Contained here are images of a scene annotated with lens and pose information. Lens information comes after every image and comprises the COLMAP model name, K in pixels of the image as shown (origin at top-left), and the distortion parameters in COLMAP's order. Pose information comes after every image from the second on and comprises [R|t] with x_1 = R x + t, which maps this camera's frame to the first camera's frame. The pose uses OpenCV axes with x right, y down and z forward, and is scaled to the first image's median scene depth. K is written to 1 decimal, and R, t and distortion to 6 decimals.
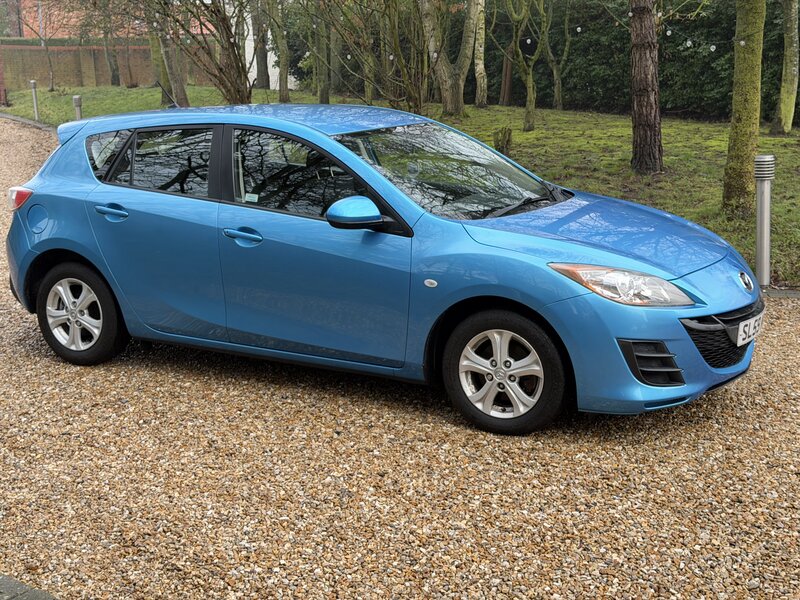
lens RADIAL K [[1118.8, 0, 403.1], [0, 1118.8, 318.5], [0, 0, 1]] dist [0.098996, 0.051909]
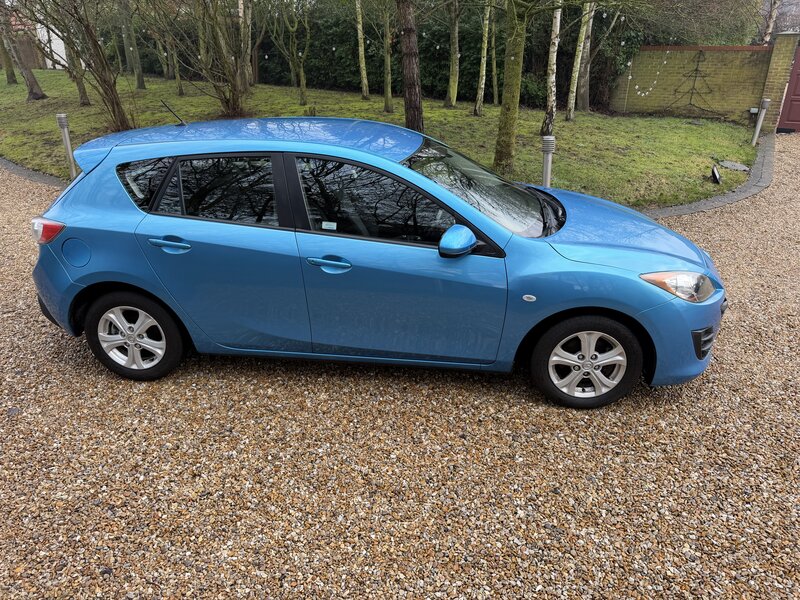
lens RADIAL K [[567.9, 0, 405.4], [0, 567.9, 299.8], [0, 0, 1]] dist [0.039096, -0.050398]
pose [[0.917963, -0.147397, 0.368264, -0.304902], [0.076016, 0.976559, 0.201383, -0.155940], [-0.389315, -0.156868, 0.907649, 0.517134]]
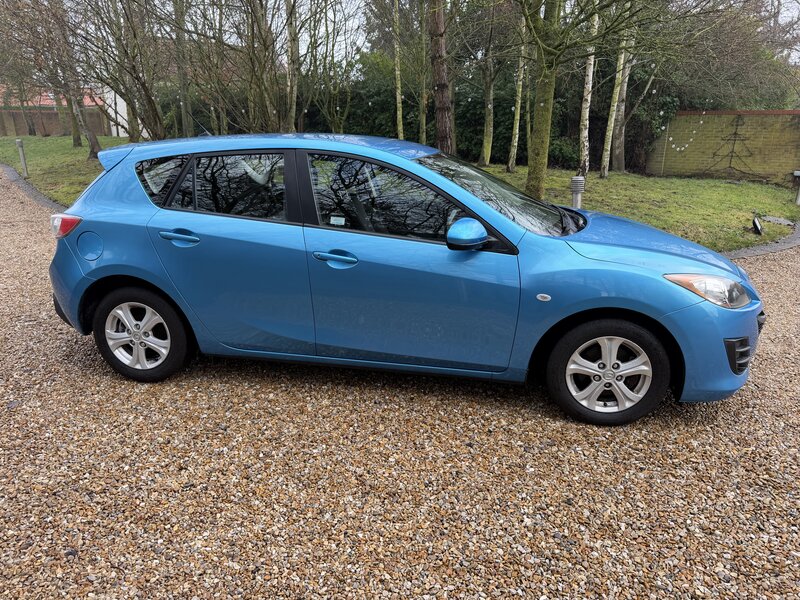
lens RADIAL K [[567.6, 0, 400.5], [0, 567.6, 304.1], [0, 0, 1]] dist [0.035869, -0.044064]
pose [[0.946034, -0.078779, 0.314347, -0.276603], [0.055303, 0.995020, 0.082927, -0.077907], [-0.319315, -0.061068, 0.945679, 0.522948]]
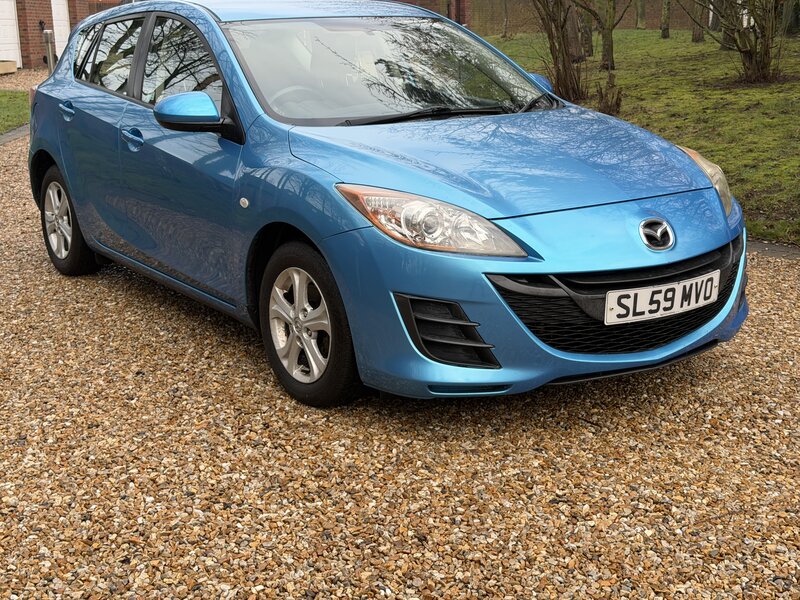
lens RADIAL K [[1118.8, 0, 403.1], [0, 1118.8, 318.5], [0, 0, 1]] dist [0.098996, 0.051909]
pose [[0.897424, 0.112602, -0.426557, 0.473658], [-0.096113, 0.993556, 0.060068, -0.008608], [0.430572, -0.012909, 0.902464, 0.323777]]
